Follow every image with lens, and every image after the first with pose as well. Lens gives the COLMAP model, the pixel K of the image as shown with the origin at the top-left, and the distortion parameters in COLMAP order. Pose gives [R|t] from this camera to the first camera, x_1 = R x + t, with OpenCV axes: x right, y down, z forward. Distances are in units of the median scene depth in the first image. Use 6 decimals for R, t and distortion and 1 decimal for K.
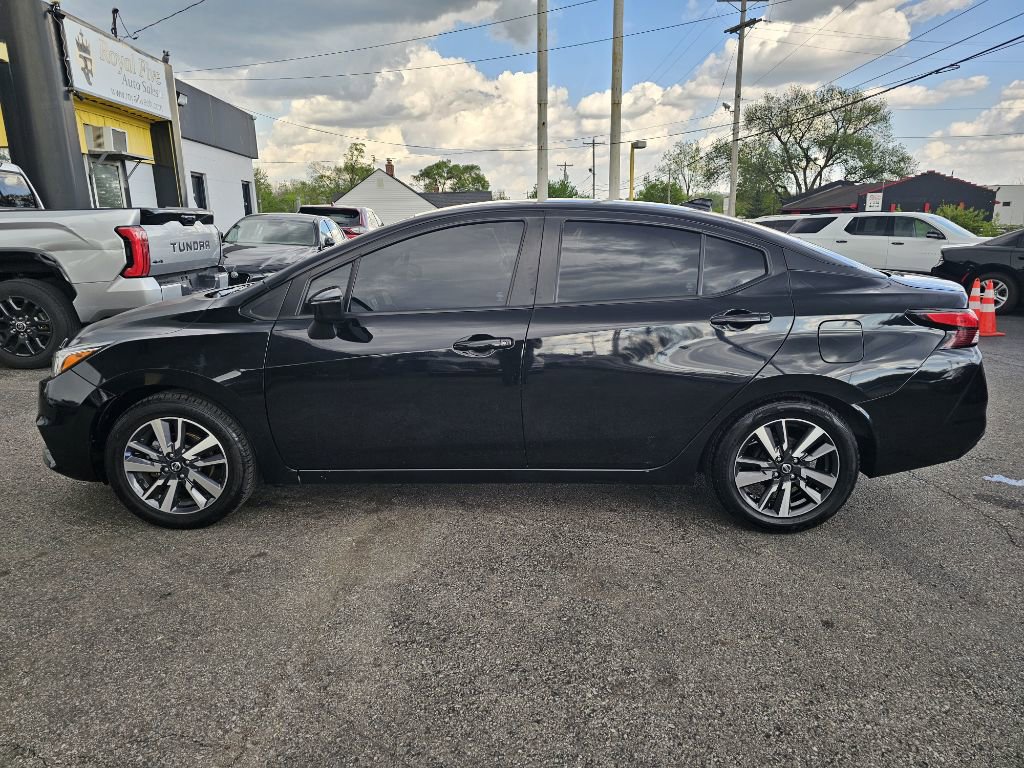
lens RADIAL K [[687.5, 0, 514.8], [0, 687.5, 365.4], [0, 0, 1]] dist [0.049328, -0.033145]
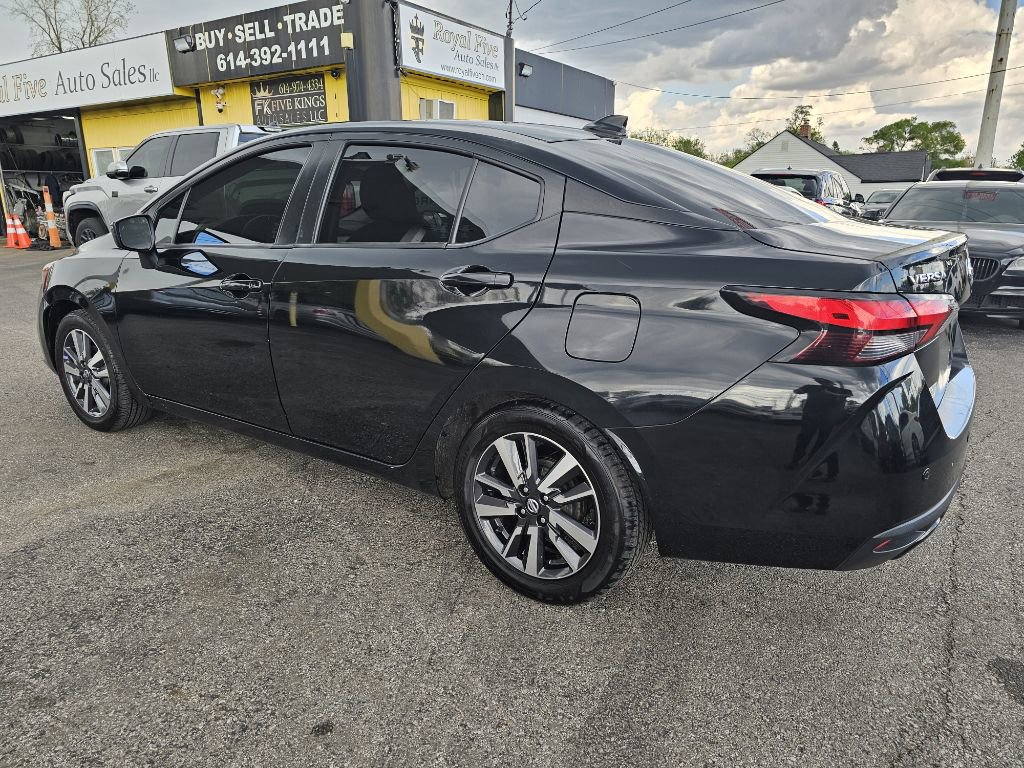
lens RADIAL K [[687.5, 0, 527.0], [0, 687.5, 364.4], [0, 0, 1]] dist [0.049328, -0.033145]
pose [[0.834177, 0.136802, -0.534261, 0.723266], [-0.115195, 0.990598, 0.073789, -0.037782], [0.539332, -0.000009, 0.842093, 0.422609]]
